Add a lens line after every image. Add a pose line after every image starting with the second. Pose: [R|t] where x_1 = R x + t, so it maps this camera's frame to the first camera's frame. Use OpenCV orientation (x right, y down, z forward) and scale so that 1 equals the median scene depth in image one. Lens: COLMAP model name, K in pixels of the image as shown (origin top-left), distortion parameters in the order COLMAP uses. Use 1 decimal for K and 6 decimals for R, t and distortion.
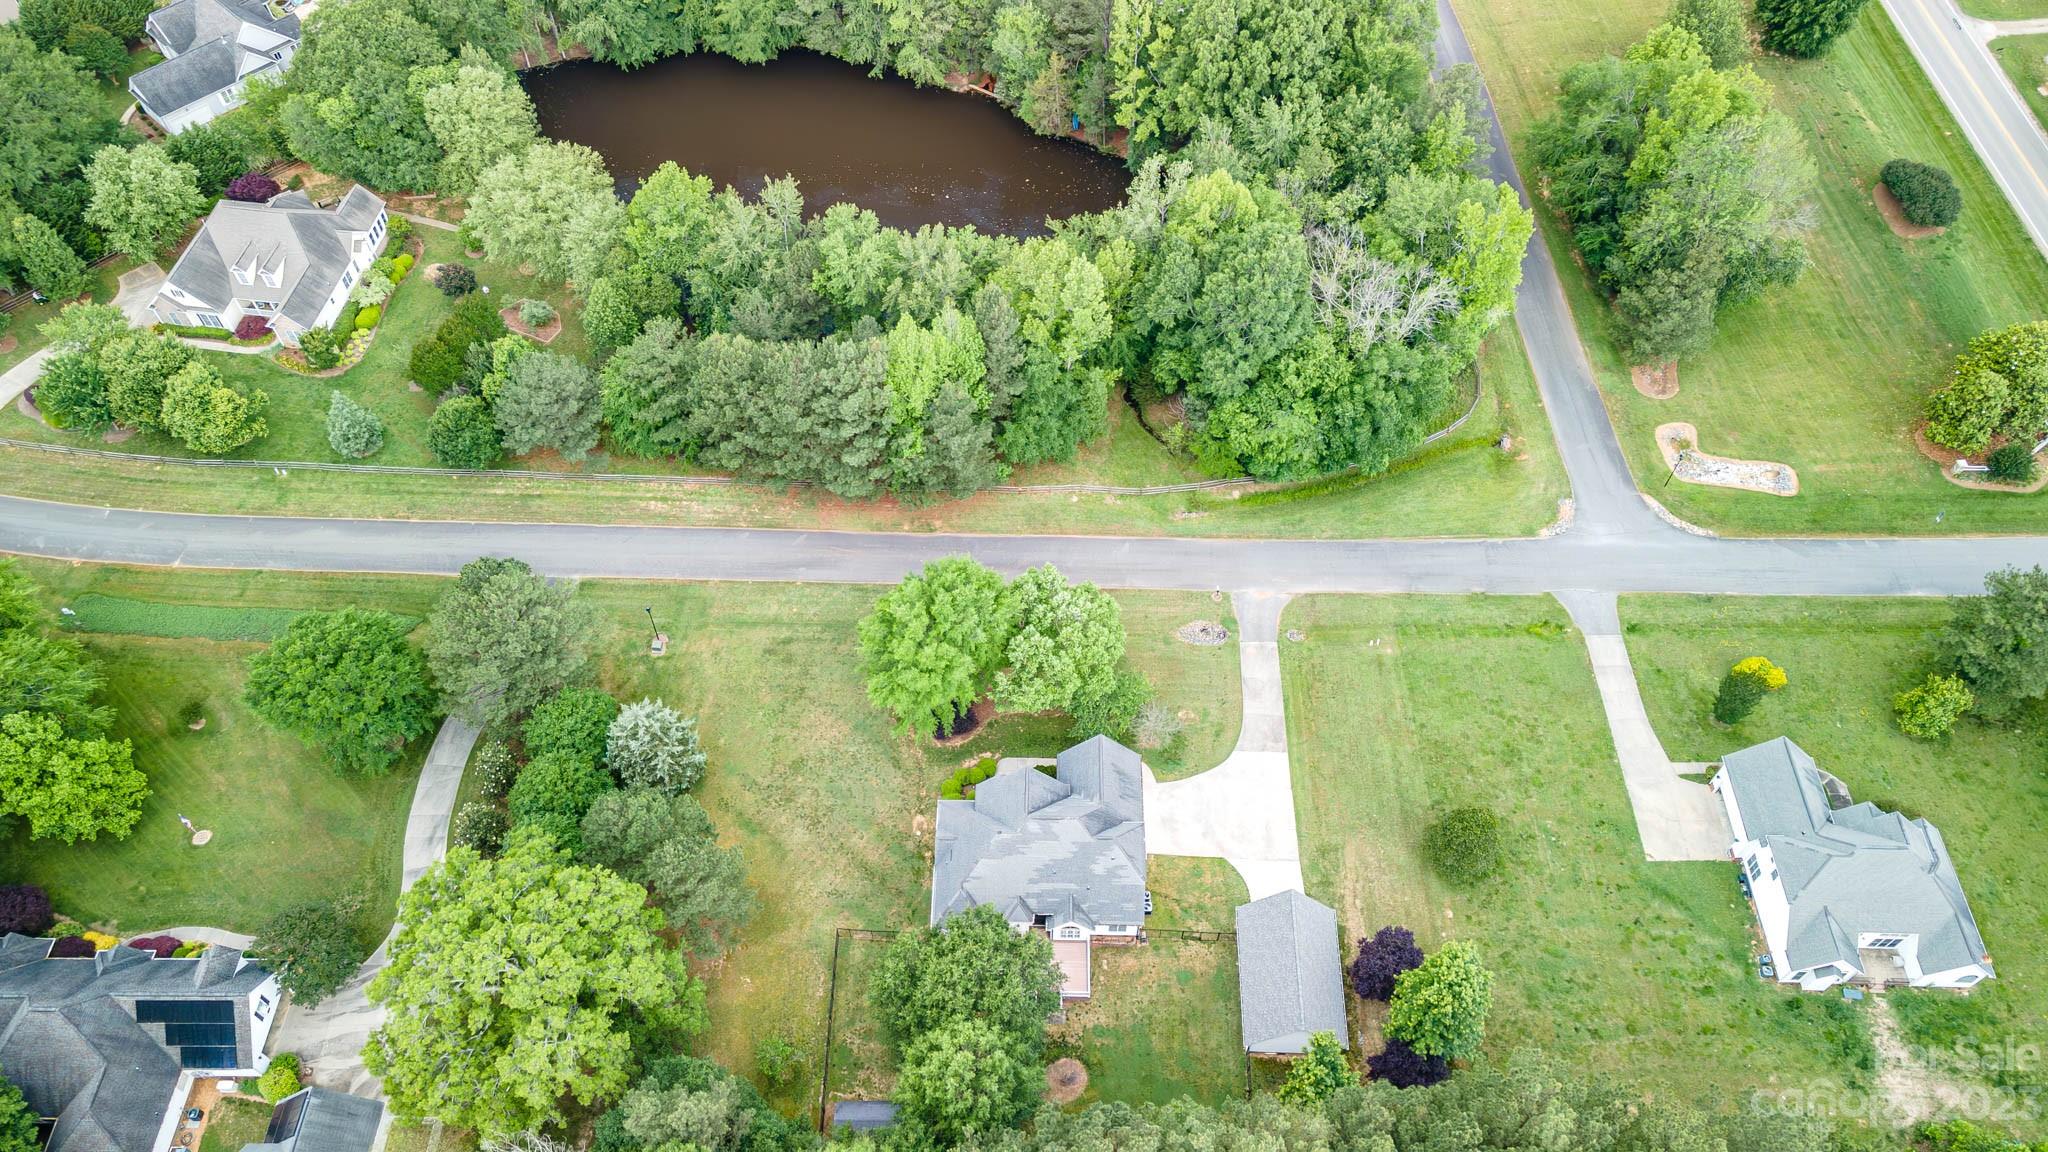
lens RADIAL K [[1488.6, 0, 1024.0], [0, 1488.6, 576.0], [0, 0, 1]] dist [0.028636, 0.031267]
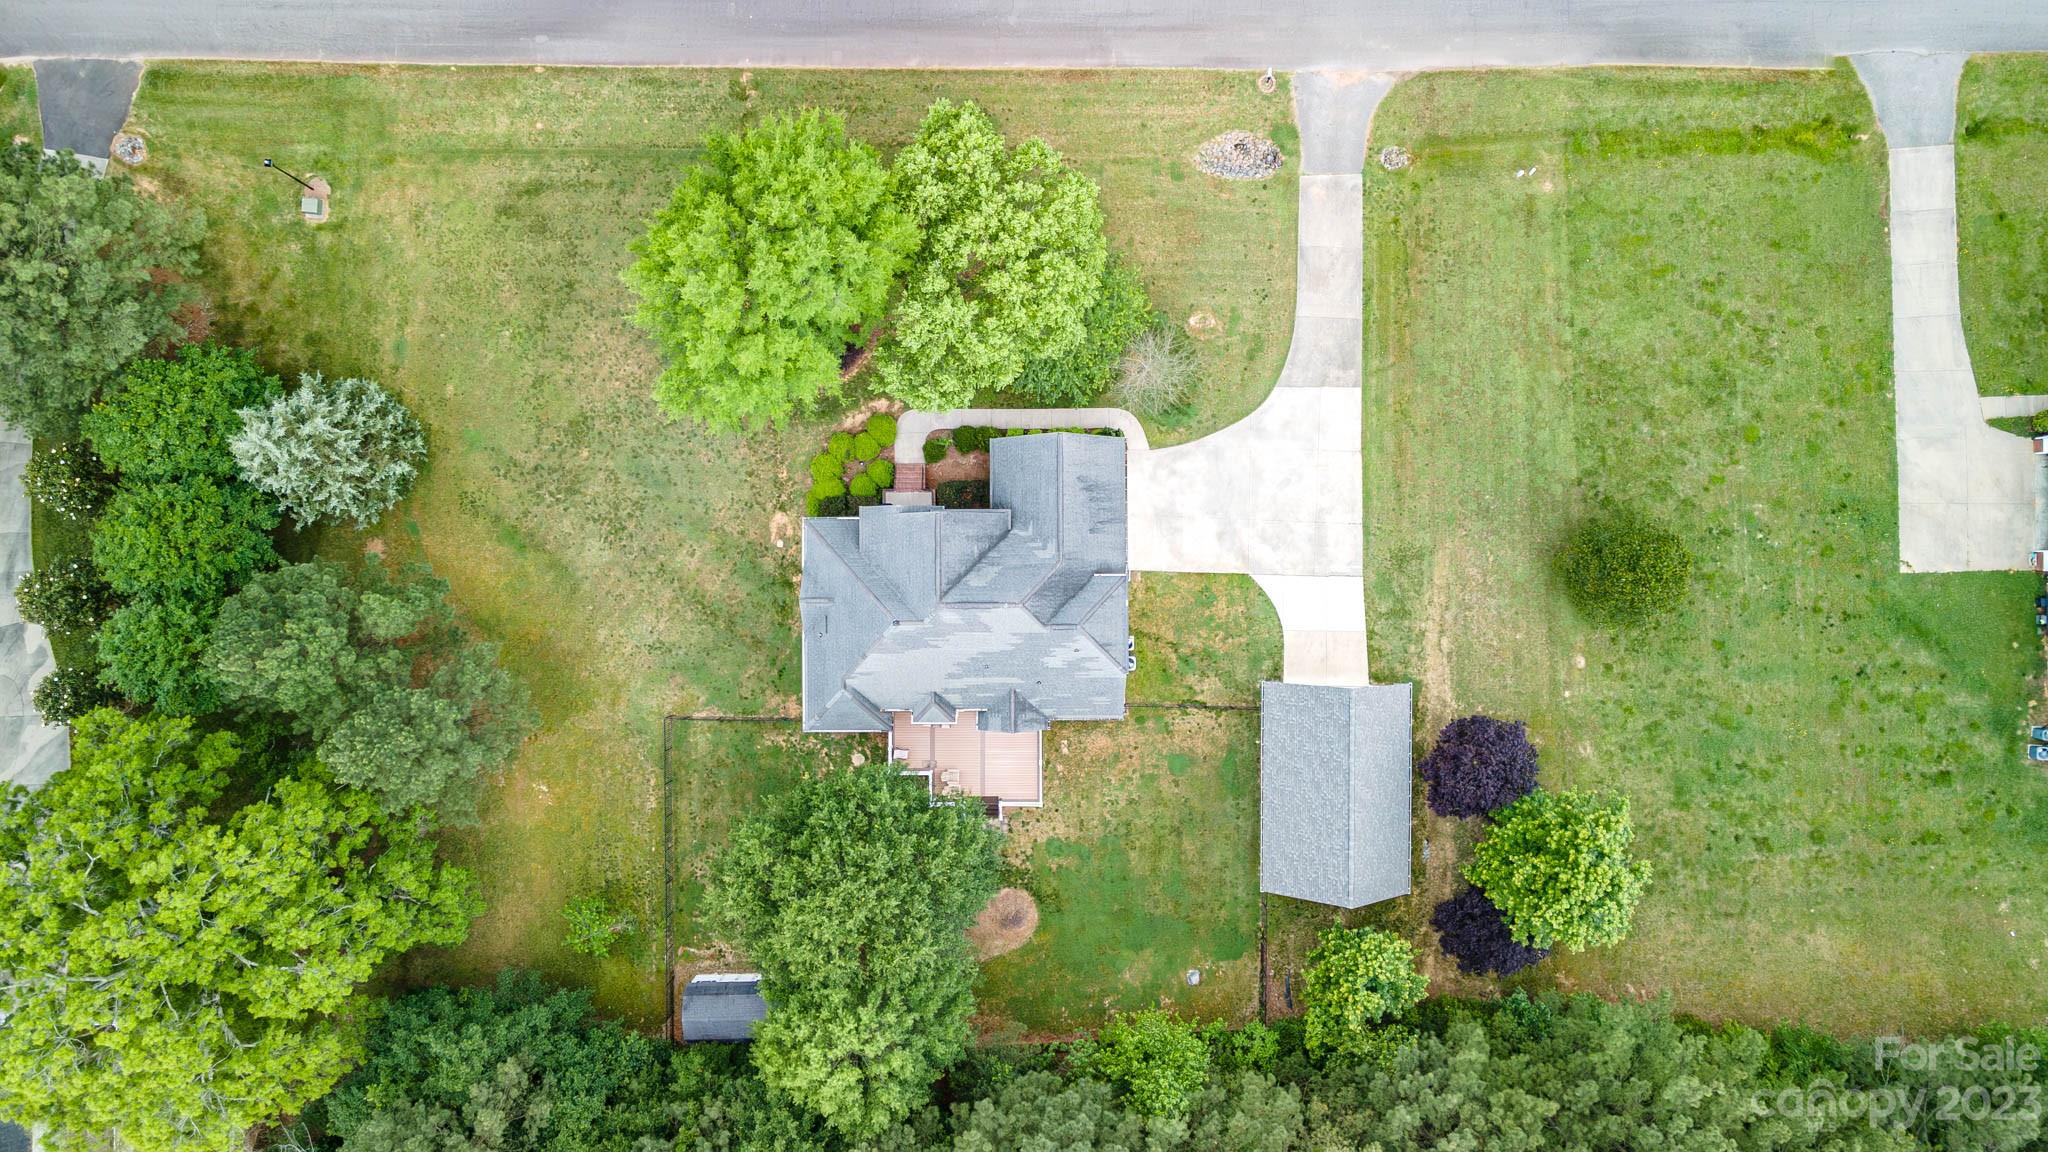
lens RADIAL K [[1488.6, 0, 1024.0], [0, 1488.6, 576.0], [0, 0, 1]] dist [0.028636, 0.031267]
pose [[0.999791, -0.020083, 0.003840, 0.032975], [0.014050, 0.811241, 0.584543, -0.195034], [-0.014855, -0.584367, 0.811353, 0.470508]]
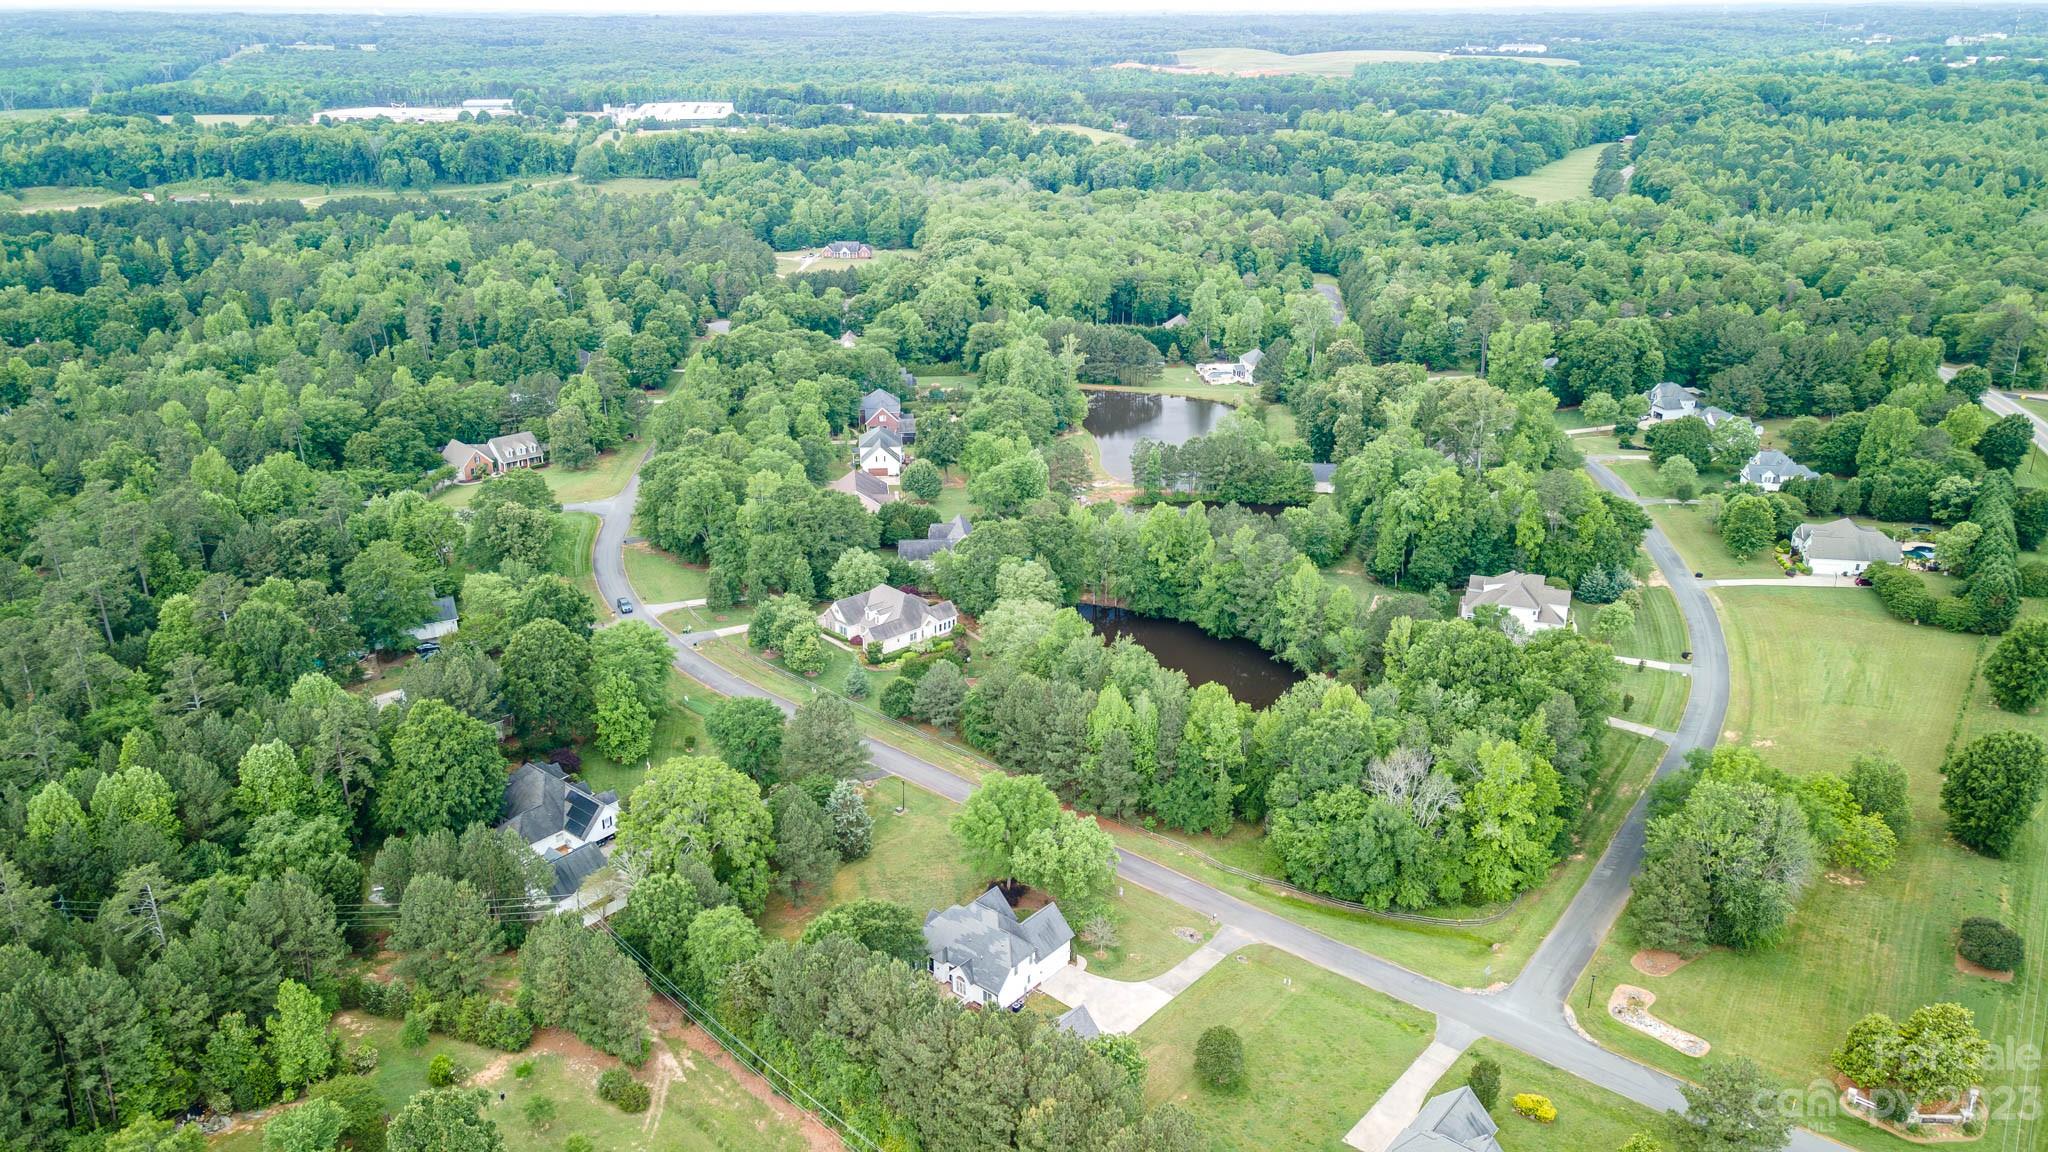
lens RADIAL K [[1488.6, 0, 1024.0], [0, 1488.6, 576.0], [0, 0, 1]] dist [0.028636, 0.031267]
pose [[0.777648, 0.227497, -0.586096, 0.842223], [-0.511745, 0.770584, -0.379890, 0.441985], [0.365213, 0.595353, 0.715664, -0.310096]]
